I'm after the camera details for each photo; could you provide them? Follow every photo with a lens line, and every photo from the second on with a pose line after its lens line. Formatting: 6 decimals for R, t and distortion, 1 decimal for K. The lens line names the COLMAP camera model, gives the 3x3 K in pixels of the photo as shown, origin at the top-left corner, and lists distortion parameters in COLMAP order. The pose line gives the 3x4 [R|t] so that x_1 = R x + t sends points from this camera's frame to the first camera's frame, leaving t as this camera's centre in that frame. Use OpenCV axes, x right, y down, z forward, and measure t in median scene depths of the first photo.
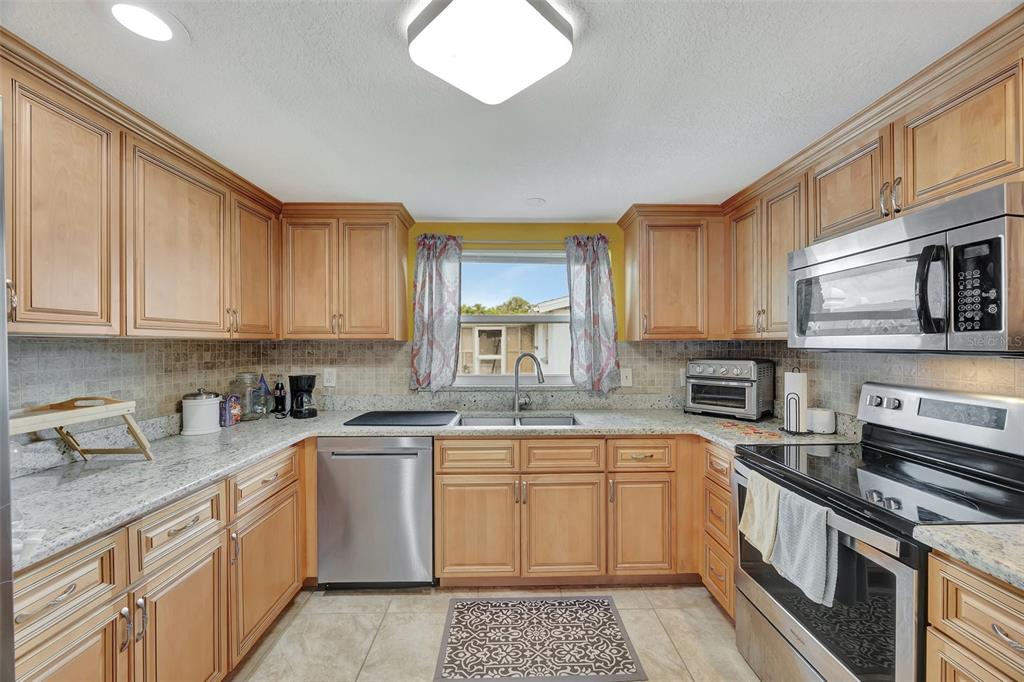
lens RADIAL K [[387.8, 0, 512.0], [0, 387.8, 341.0], [0, 0, 1]] dist [-0.006334, 0.000032]
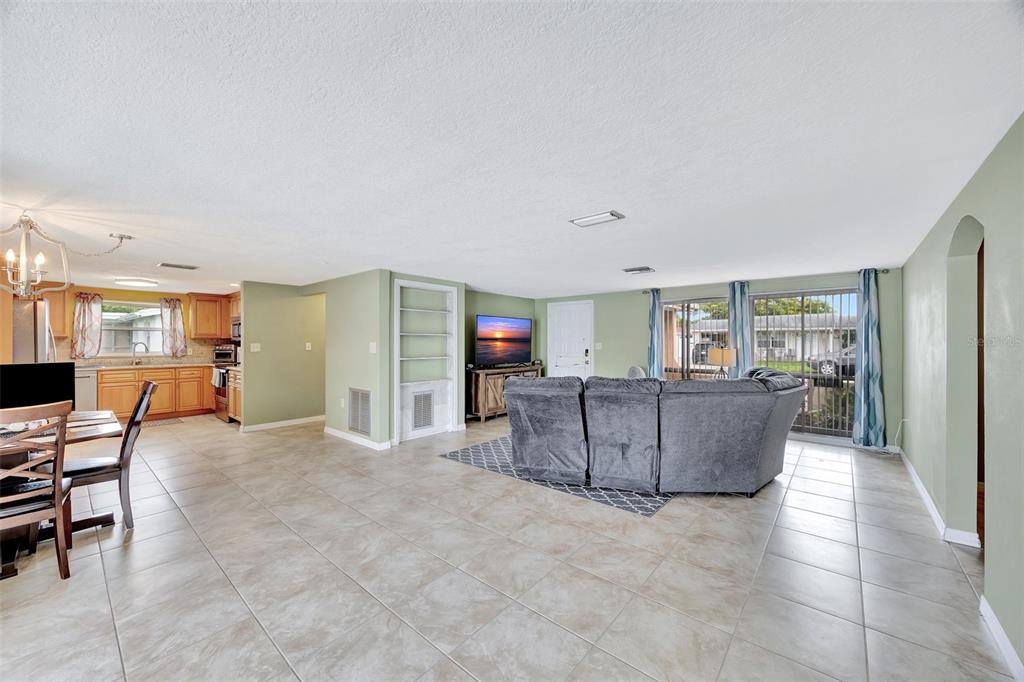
lens RADIAL K [[387.8, 0, 512.0], [0, 387.8, 341.0], [0, 0, 1]] dist [-0.006334, 0.000032]
pose [[0.661582, 0.002831, 0.749868, -0.243947], [-0.005263, 0.999986, 0.000868, 0.006468], [-0.749855, -0.004520, 0.661587, -2.537157]]
